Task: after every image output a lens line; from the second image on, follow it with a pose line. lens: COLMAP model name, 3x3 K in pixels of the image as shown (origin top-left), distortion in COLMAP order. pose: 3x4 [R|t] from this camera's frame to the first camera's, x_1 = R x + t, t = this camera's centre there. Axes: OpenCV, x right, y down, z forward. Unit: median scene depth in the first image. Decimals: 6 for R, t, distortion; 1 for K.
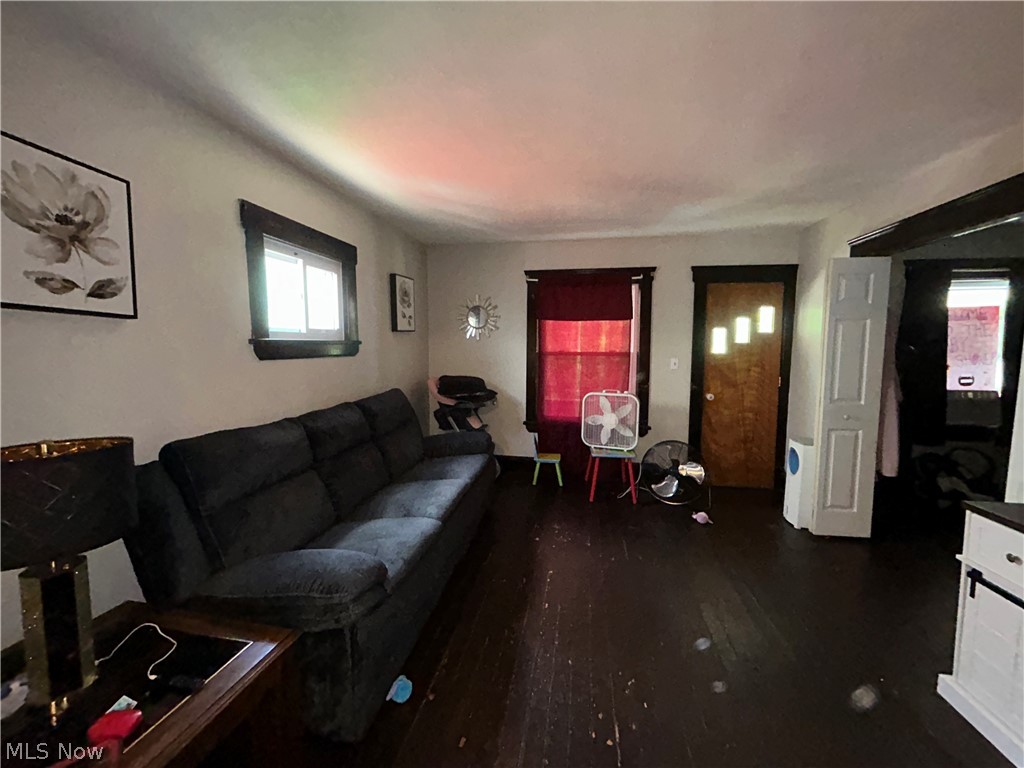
lens RADIAL K [[415.6, 0, 515.7], [0, 415.6, 384.4], [0, 0, 1]] dist [-0.000352, 0.001374]
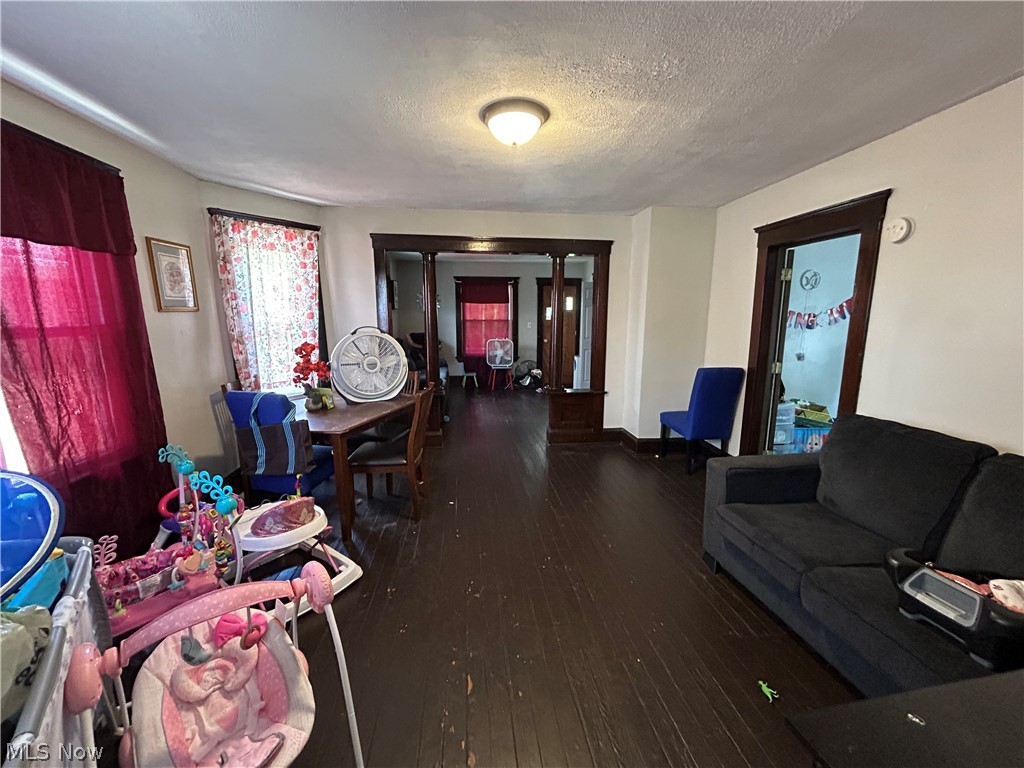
lens RADIAL K [[415.6, 0, 516.7], [0, 415.6, 386.8], [0, 0, 1]] dist [-0.000352, 0.001374]
pose [[0.964579, -0.051159, 0.258785, -0.229201], [0.030056, 0.995940, 0.084858, 0.078531], [-0.262076, -0.074075, 0.962200, -0.989591]]
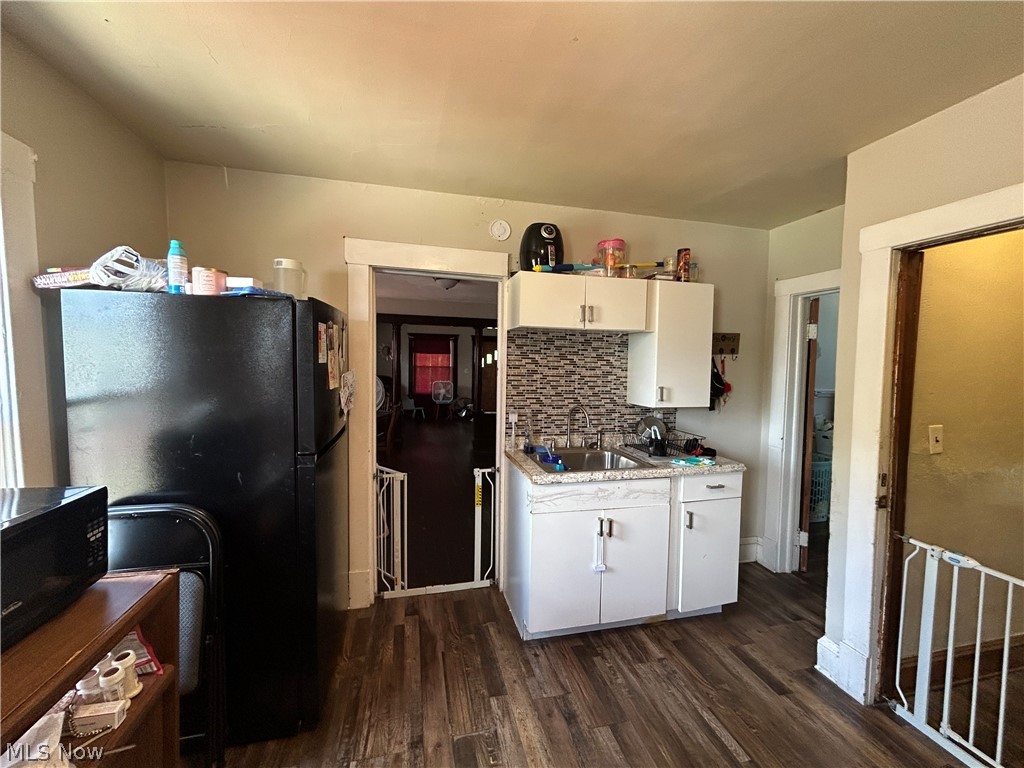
lens RADIAL K [[415.6, 0, 516.0], [0, 415.6, 380.4], [0, 0, 1]] dist [-0.000352, 0.001374]
pose [[0.921596, -0.014528, 0.387879, -0.368615], [0.025027, 0.999444, -0.022029, 0.081468], [-0.387343, 0.030010, 0.921447, -1.615955]]
